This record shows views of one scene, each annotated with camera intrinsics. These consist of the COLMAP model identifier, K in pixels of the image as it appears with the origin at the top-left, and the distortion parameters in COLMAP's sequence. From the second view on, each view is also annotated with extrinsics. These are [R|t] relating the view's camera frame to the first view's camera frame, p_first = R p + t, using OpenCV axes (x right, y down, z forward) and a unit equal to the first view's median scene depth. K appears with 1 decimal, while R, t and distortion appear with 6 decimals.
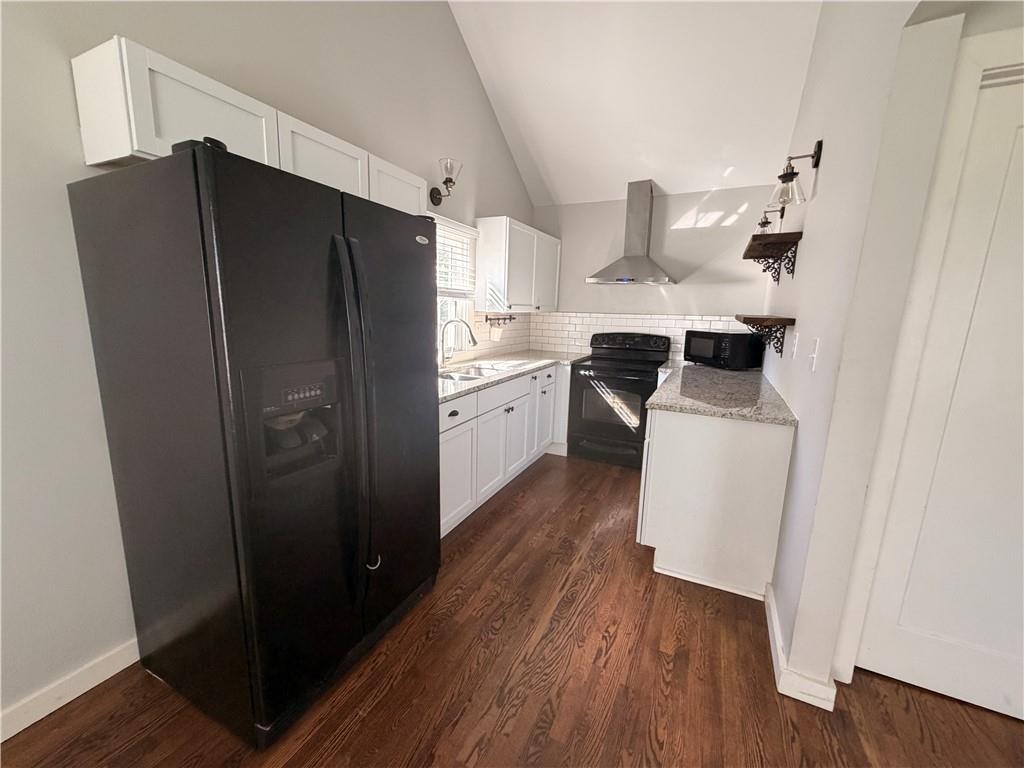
lens RADIAL K [[407.6, 0, 510.9], [0, 407.6, 376.7], [0, 0, 1]] dist [-0.000332, 0.000278]
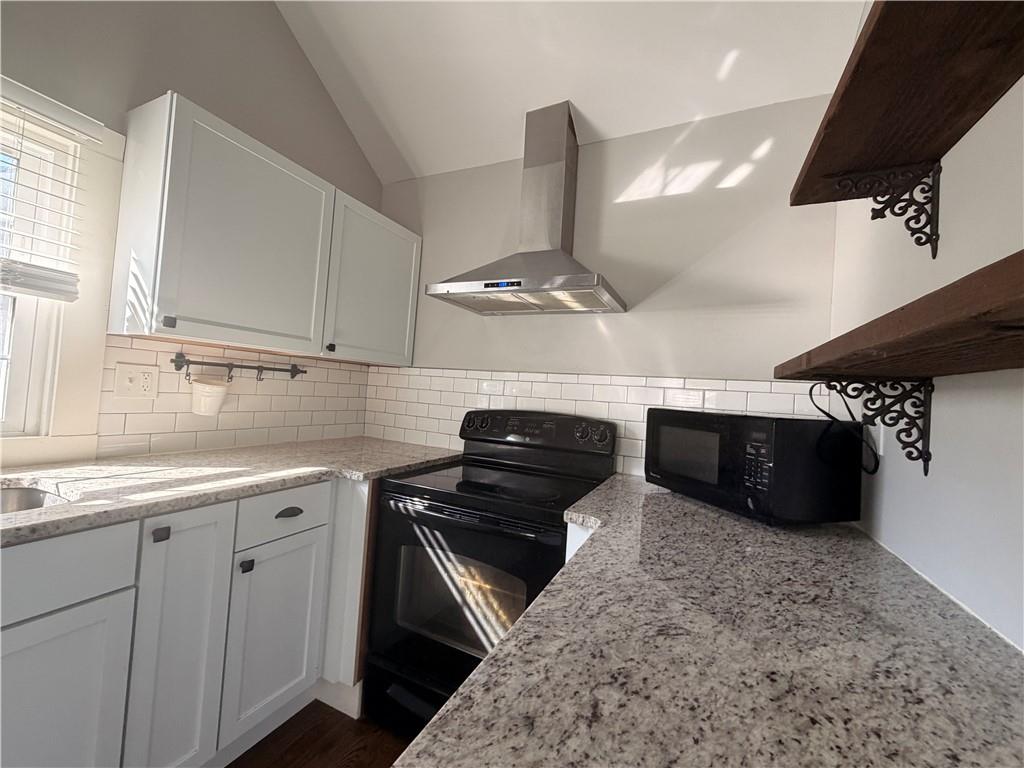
lens RADIAL K [[407.6, 0, 509.6], [0, 407.6, 382.6], [0, 0, 1]] dist [-0.000332, 0.000278]
pose [[0.998698, 0.043582, 0.026500, 0.273542], [-0.037764, 0.981020, -0.190191, -0.053941], [-0.034286, 0.188943, 0.981389, 0.585896]]
